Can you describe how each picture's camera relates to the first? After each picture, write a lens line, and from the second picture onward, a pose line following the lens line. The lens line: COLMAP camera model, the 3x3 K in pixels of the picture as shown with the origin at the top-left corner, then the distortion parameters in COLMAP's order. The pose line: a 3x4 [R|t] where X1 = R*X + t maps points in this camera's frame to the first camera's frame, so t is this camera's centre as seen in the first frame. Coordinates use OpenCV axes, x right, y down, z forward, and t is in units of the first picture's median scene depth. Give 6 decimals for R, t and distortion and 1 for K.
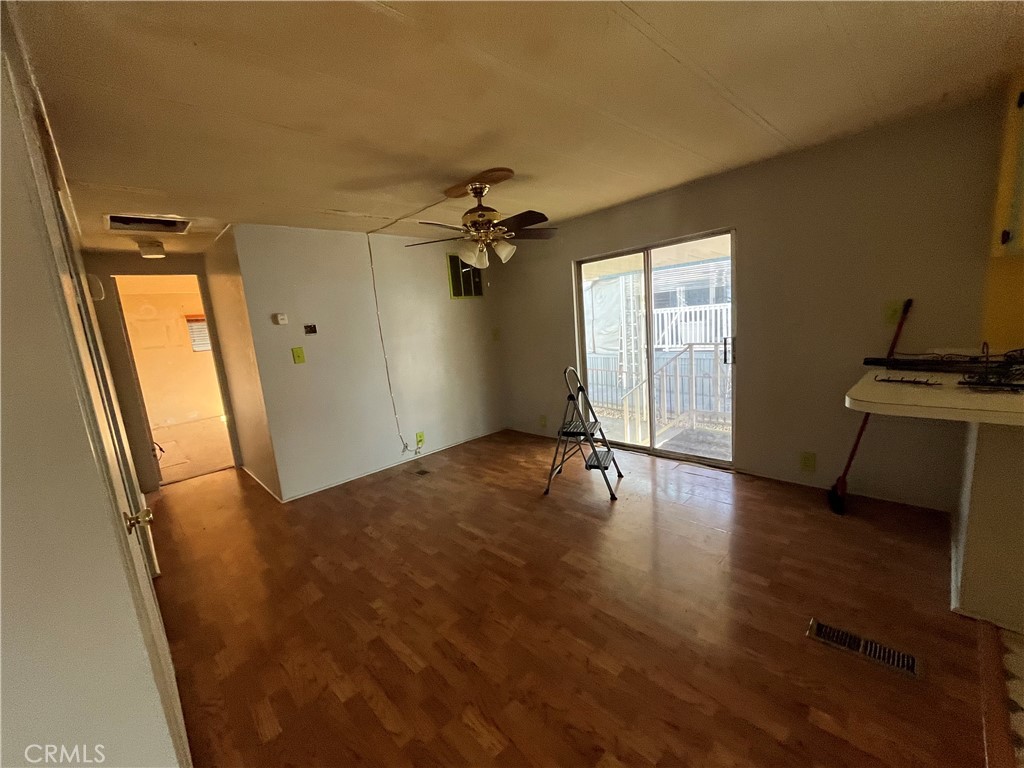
lens RADIAL K [[413.4, 0, 510.5], [0, 413.4, 388.1], [0, 0, 1]] dist [-0.002729, 0.000735]
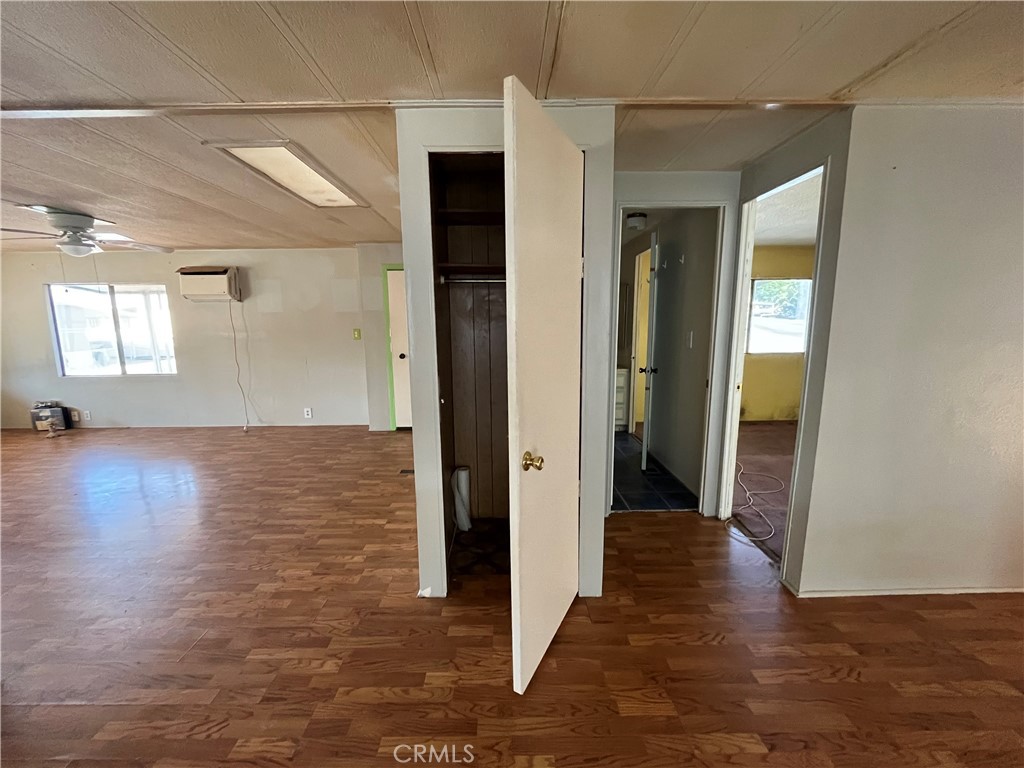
lens RADIAL K [[413.4, 0, 508.9], [0, 413.4, 388.3], [0, 0, 1]] dist [-0.002729, 0.000735]
pose [[-0.685798, 0.209935, -0.696856, 0.020139], [-0.056733, 0.939159, 0.338764, -0.191548], [0.725577, 0.271859, -0.632163, 1.092002]]
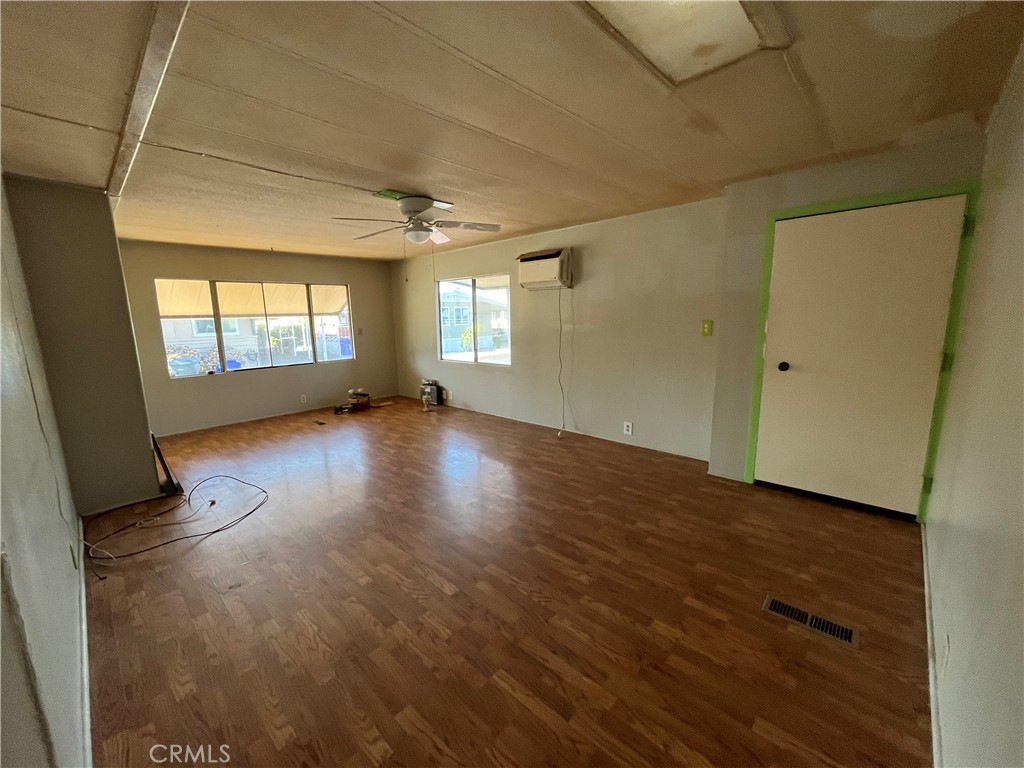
lens RADIAL K [[413.4, 0, 510.1], [0, 413.4, 387.5], [0, 0, 1]] dist [-0.002729, 0.000735]
pose [[-0.993568, 0.110907, -0.022845, -0.269033], [0.096574, 0.935293, 0.340440, -0.038581], [0.059123, 0.336044, -0.939989, 0.432197]]
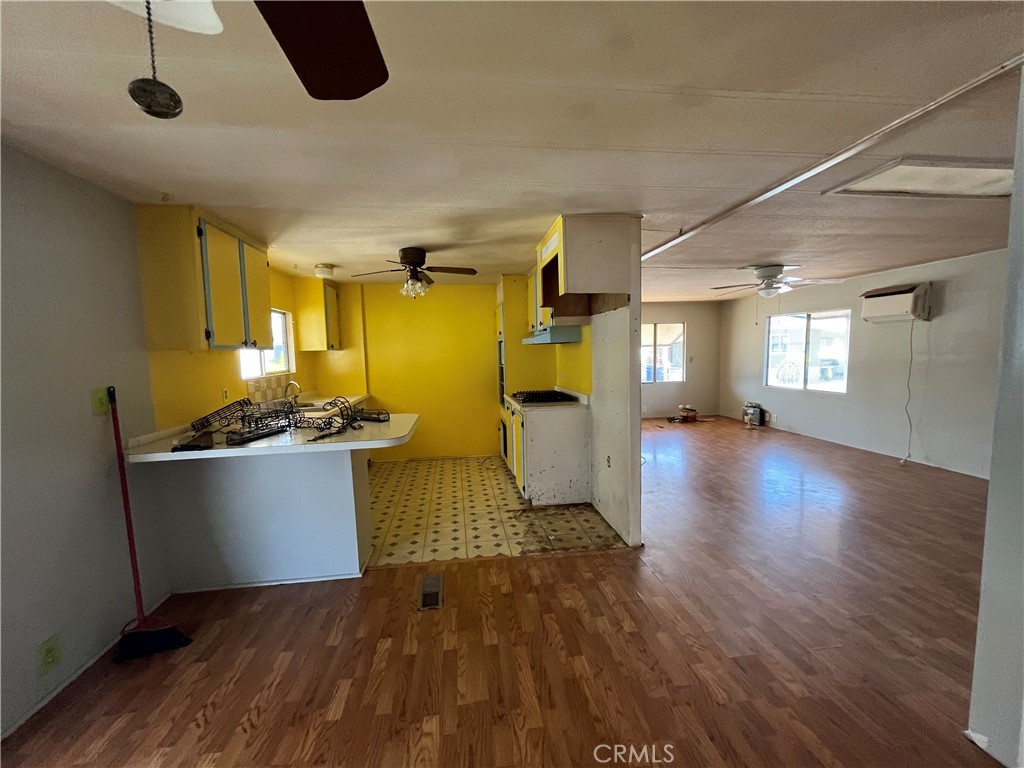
lens RADIAL K [[413.4, 0, 508.0], [0, 413.4, 387.9], [0, 0, 1]] dist [-0.002729, 0.000735]
pose [[-0.793833, 0.050069, 0.606071, -0.231922], [0.193962, 0.965401, 0.174297, -0.214307], [-0.576375, 0.255917, -0.776079, 1.268517]]
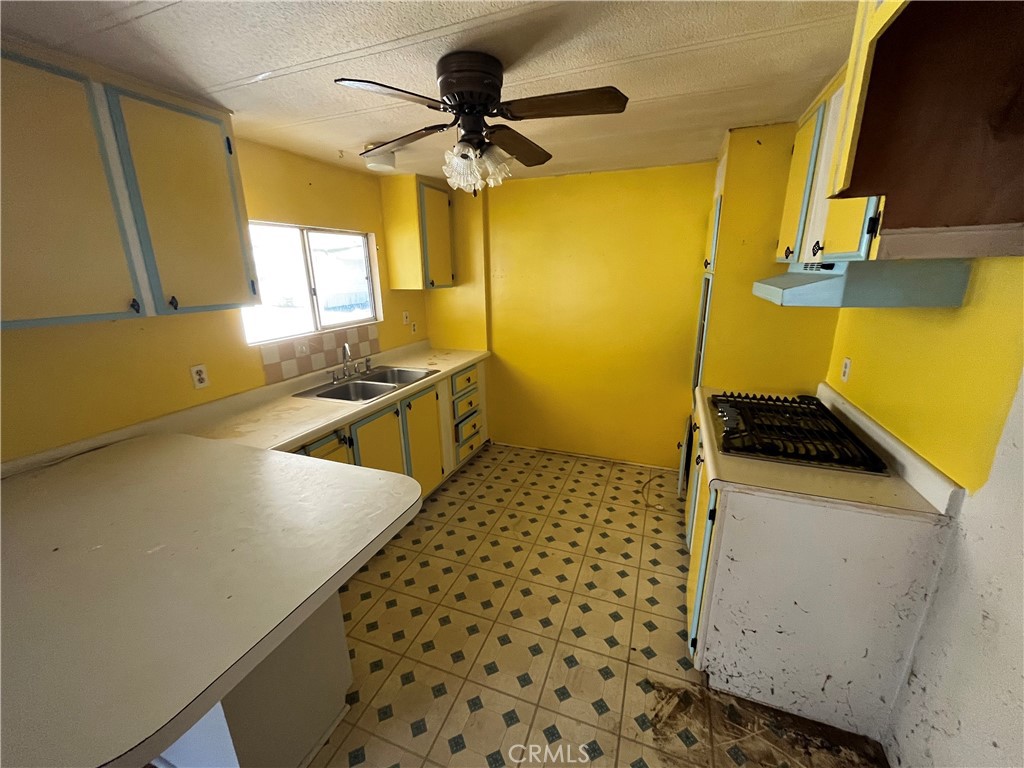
lens RADIAL K [[413.4, 0, 508.3], [0, 413.4, 388.1], [0, 0, 1]] dist [-0.002729, 0.000735]
pose [[-0.408733, -0.164847, 0.897643, 0.287275], [0.205846, 0.941557, 0.266642, -0.210374], [-0.889137, 0.293762, -0.350913, 0.478112]]
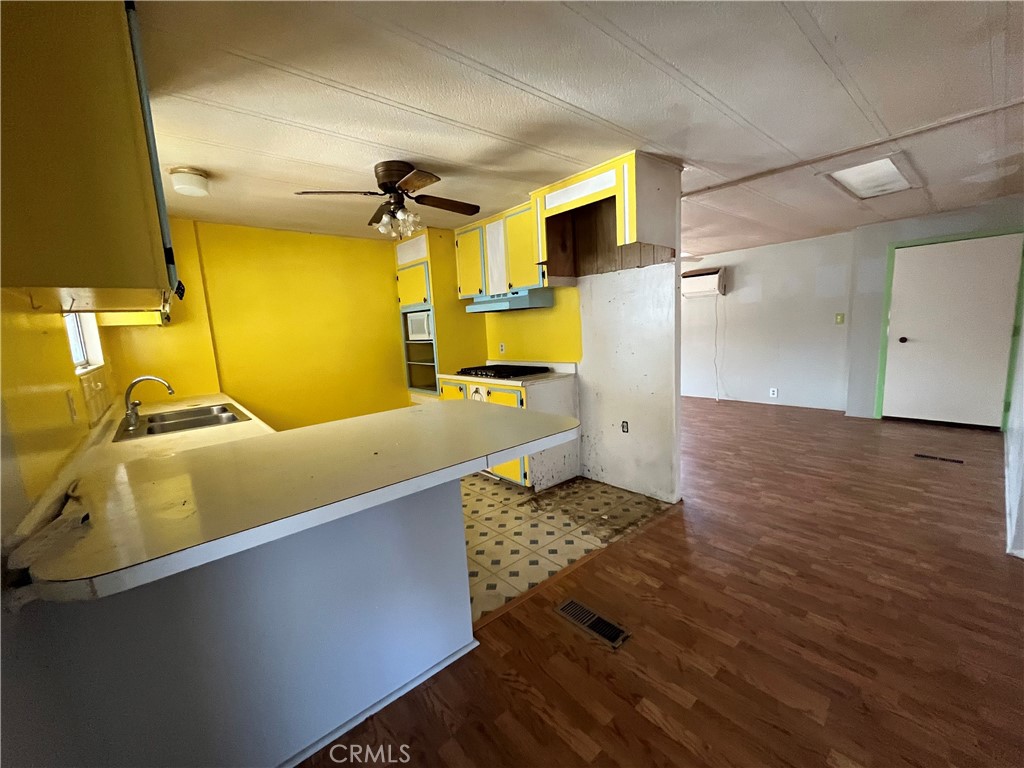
lens RADIAL K [[413.4, 0, 509.4], [0, 413.4, 388.2], [0, 0, 1]] dist [-0.002729, 0.000735]
pose [[-0.988736, 0.126195, 0.080478, 0.626363], [0.145063, 0.940387, 0.307620, -0.259263], [-0.036860, 0.315829, -0.948100, 1.318044]]
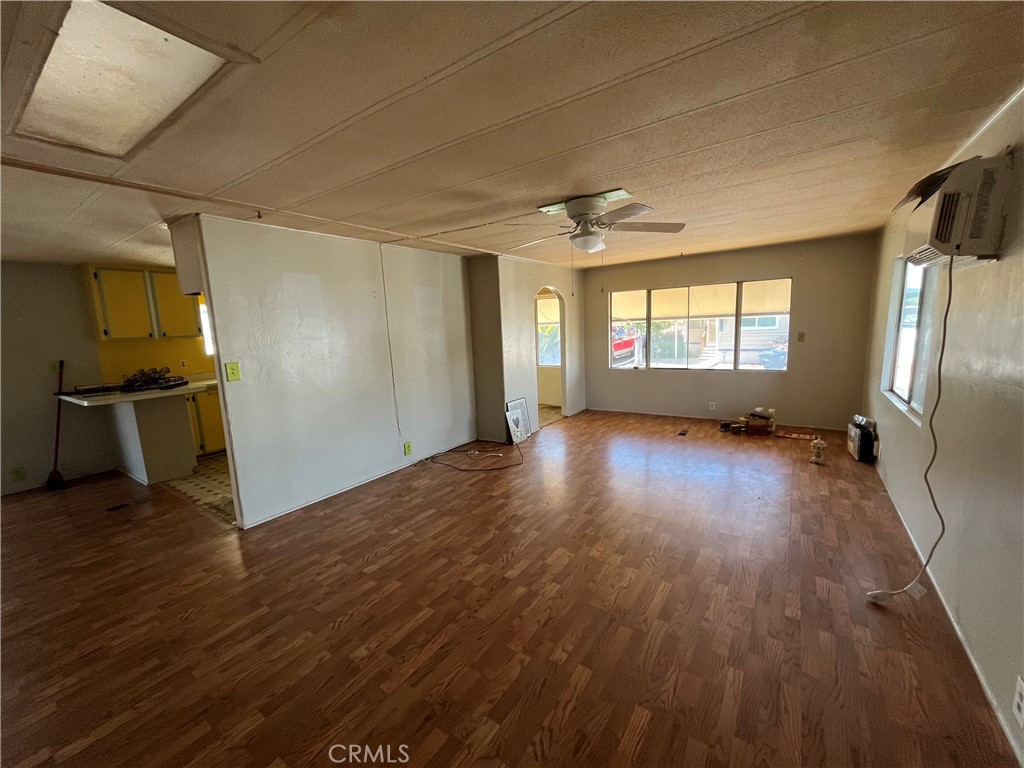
lens RADIAL K [[413.4, 0, 507.3], [0, 413.4, 389.7], [0, 0, 1]] dist [-0.002729, 0.000735]
pose [[-0.186900, -0.062149, 0.980411, -1.225199], [0.226974, 0.968262, 0.104648, 0.169391], [-0.955799, 0.242086, -0.166862, -0.549058]]
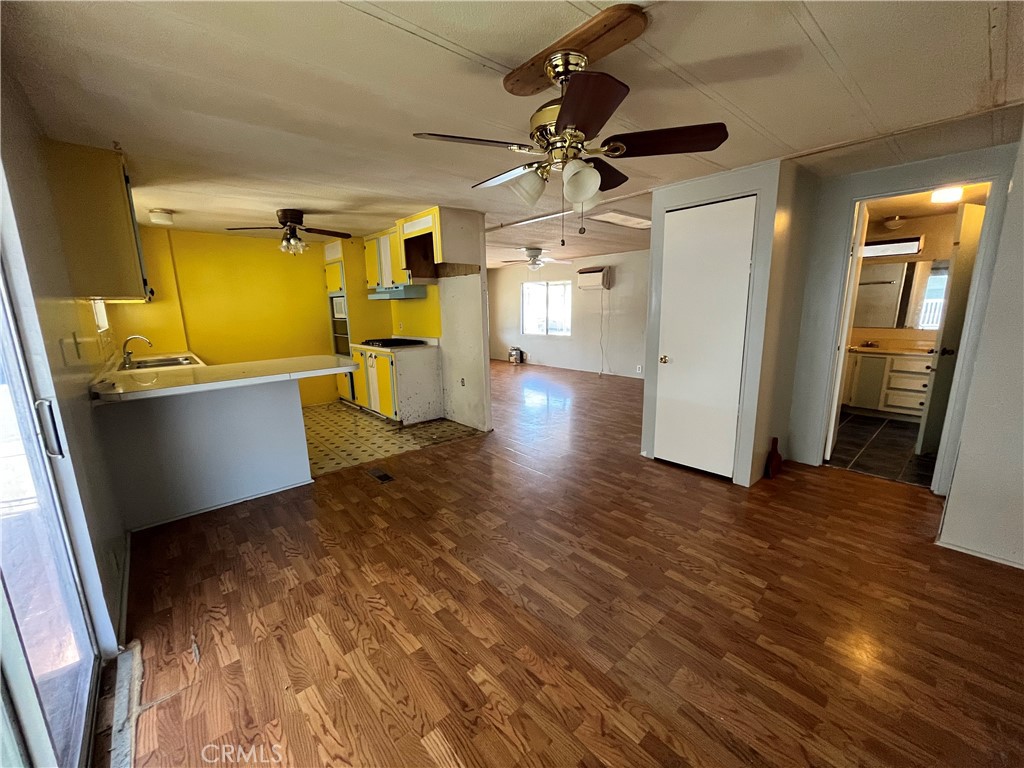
lens RADIAL K [[413.4, 0, 508.7], [0, 413.4, 387.7], [0, 0, 1]] dist [-0.002729, 0.000735]
pose [[-0.993221, 0.091587, 0.071586, -0.003407], [0.111162, 0.928433, 0.354478, -0.332345], [-0.033998, 0.360032, -0.932320, 1.952053]]
